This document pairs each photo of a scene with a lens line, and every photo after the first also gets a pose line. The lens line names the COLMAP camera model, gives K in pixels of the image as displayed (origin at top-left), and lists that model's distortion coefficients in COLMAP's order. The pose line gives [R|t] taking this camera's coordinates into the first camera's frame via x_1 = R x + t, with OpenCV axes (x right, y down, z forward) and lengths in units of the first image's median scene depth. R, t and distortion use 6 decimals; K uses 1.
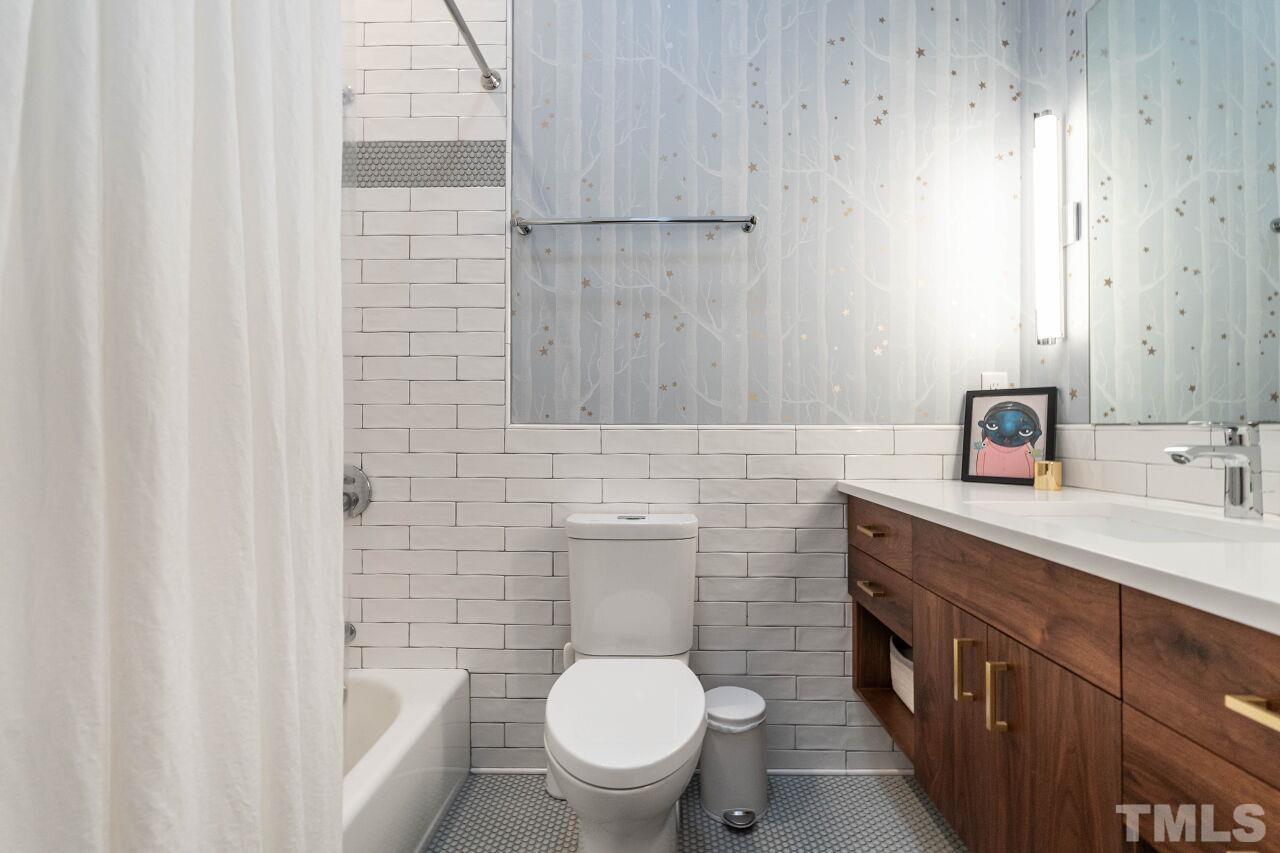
lens RADIAL K [[564.7, 0, 646.0], [0, 564.7, 425.3], [0, 0, 1]] dist [-0.003116, -0.001295]
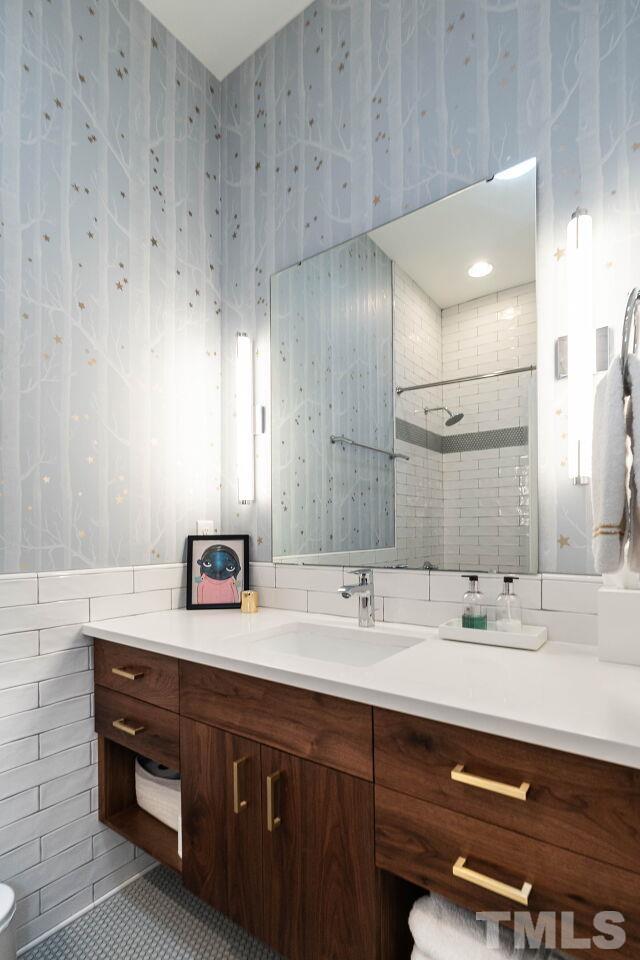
lens RADIAL K [[468.0, 0, 320.9], [0, 468.0, 532.7], [0, 0, 1]] dist [-0.003957, 0.000446]
pose [[0.585269, -0.005567, 0.810820, -0.096694], [0.002688, 0.999984, 0.004925, -0.074784], [-0.810835, -0.000703, 0.585275, 0.173052]]
